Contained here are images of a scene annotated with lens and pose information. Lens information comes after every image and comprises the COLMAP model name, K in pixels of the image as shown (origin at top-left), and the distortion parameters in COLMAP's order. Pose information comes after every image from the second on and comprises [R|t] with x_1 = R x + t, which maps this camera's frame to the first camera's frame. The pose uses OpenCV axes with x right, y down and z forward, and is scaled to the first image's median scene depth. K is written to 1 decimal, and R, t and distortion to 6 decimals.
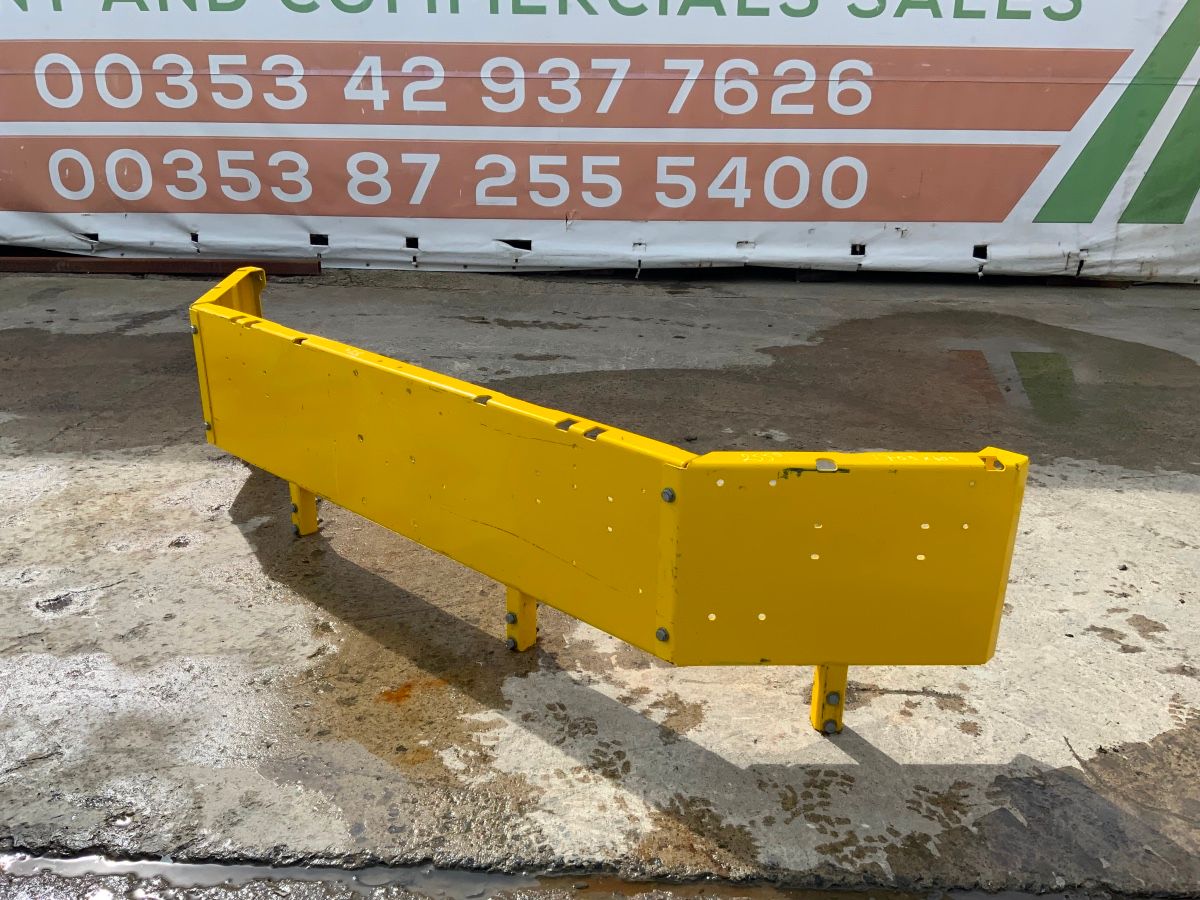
lens RADIAL K [[993.1, 0, 606.1], [0, 993.1, 455.0], [0, 0, 1]] dist [0.066934, -0.129175]
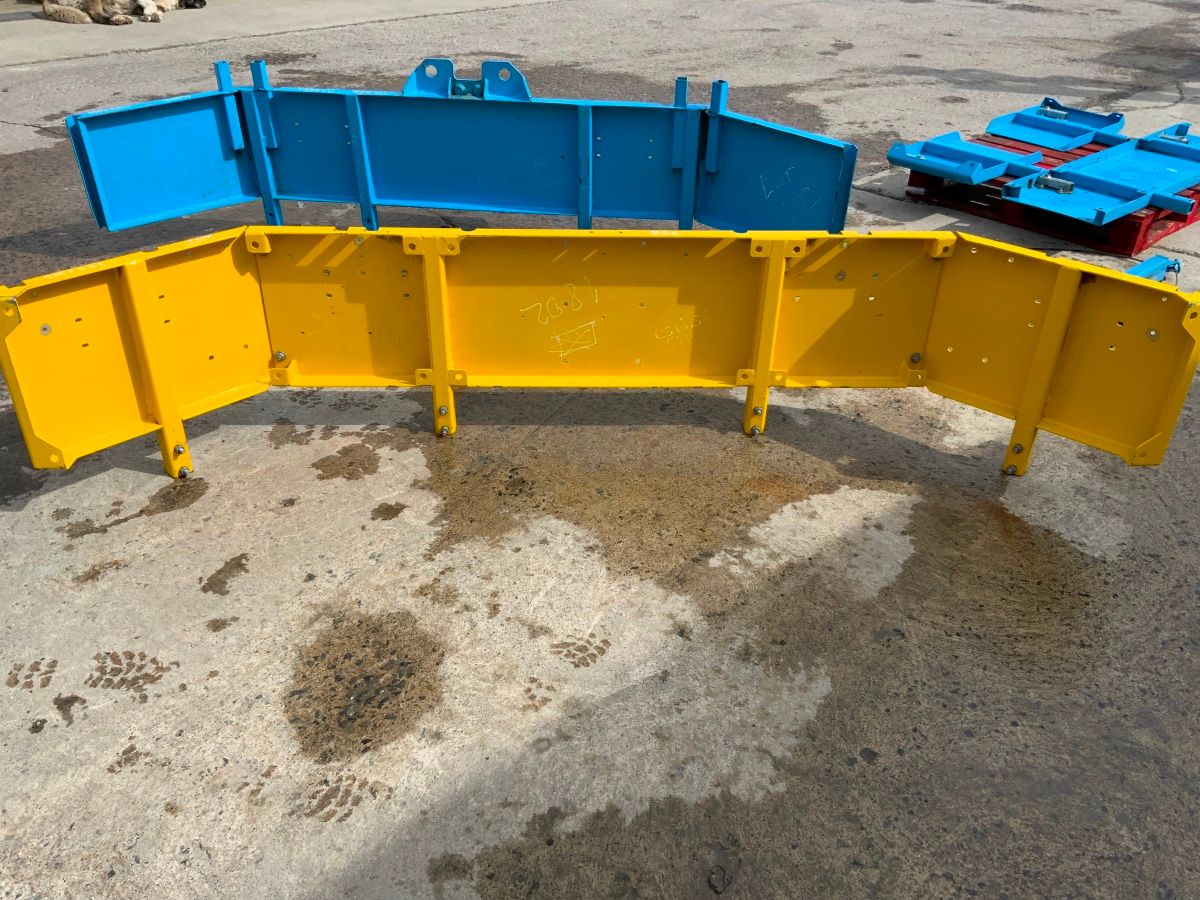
lens RADIAL K [[993.1, 0, 608.5], [0, 993.1, 457.2], [0, 0, 1]] dist [0.066934, -0.129175]
pose [[-0.722380, 0.336833, -0.603913, 0.191360], [-0.276136, 0.660171, 0.698515, -0.256474], [0.633968, 0.671356, -0.383882, 0.591321]]
